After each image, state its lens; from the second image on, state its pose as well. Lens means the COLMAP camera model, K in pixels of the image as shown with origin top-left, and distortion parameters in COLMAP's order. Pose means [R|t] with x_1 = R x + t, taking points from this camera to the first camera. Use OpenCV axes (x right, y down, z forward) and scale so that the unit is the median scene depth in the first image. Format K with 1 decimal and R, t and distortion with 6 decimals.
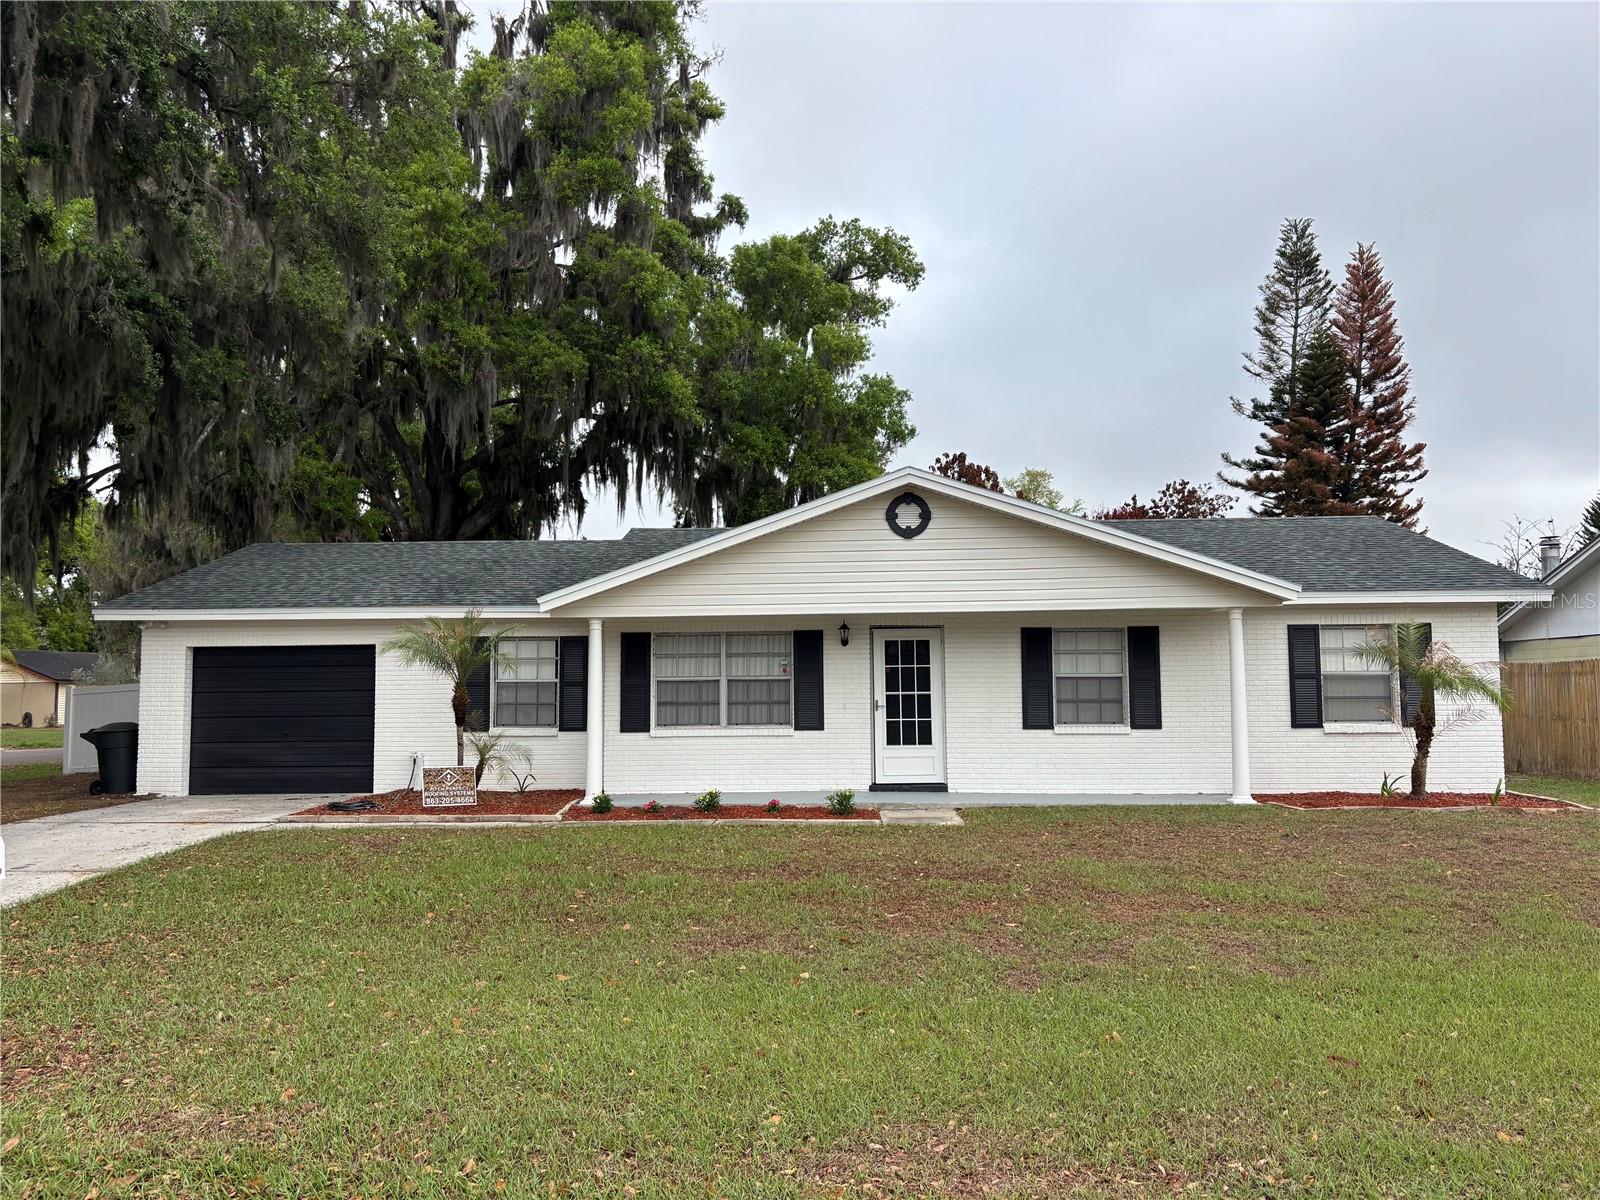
lens RADIAL K [[1200.1, 0, 800.7], [0, 1200.1, 595.6], [0, 0, 1]] dist [0.054710, -0.071998]
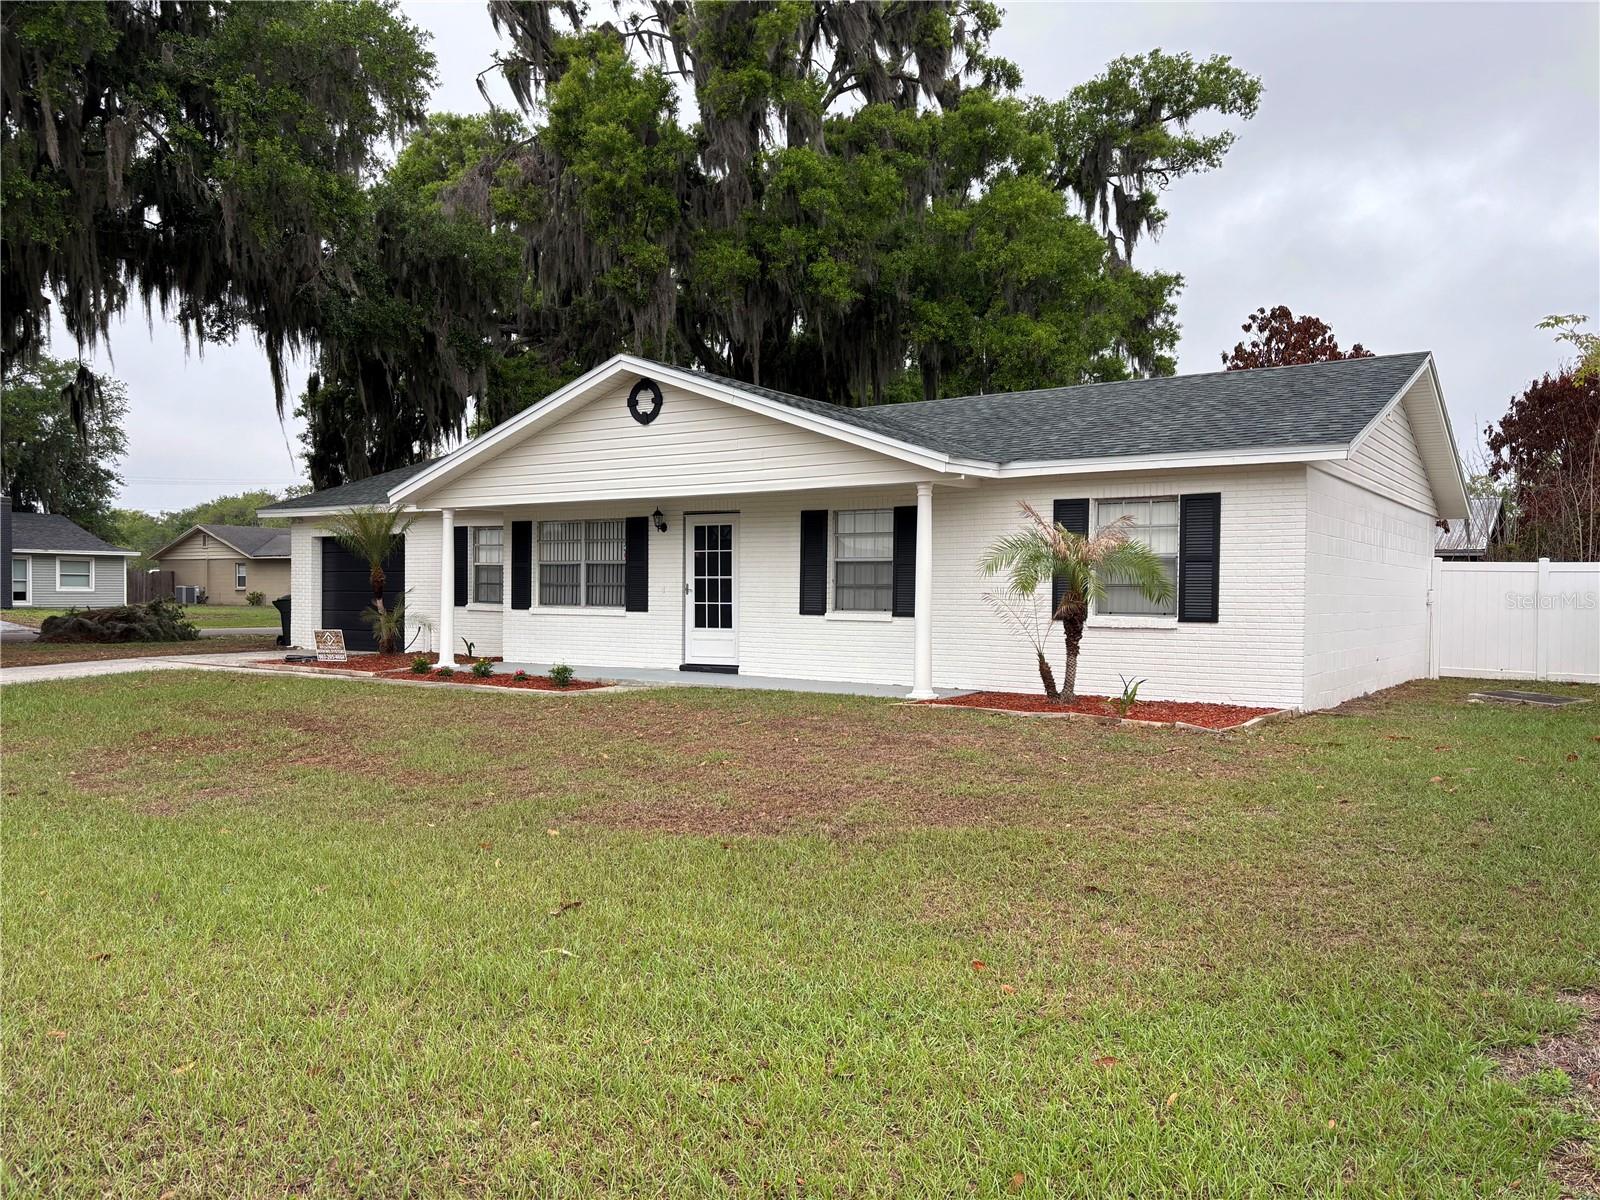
lens RADIAL K [[1200.1, 0, 917.8], [0, 1200.1, 613.6], [0, 0, 1]] dist [0.054710, -0.071998]
pose [[0.856504, 0.022414, -0.515654, 0.763284], [0.032277, 0.994775, 0.096854, 0.018981], [0.515131, -0.099599, 0.851305, 0.221606]]
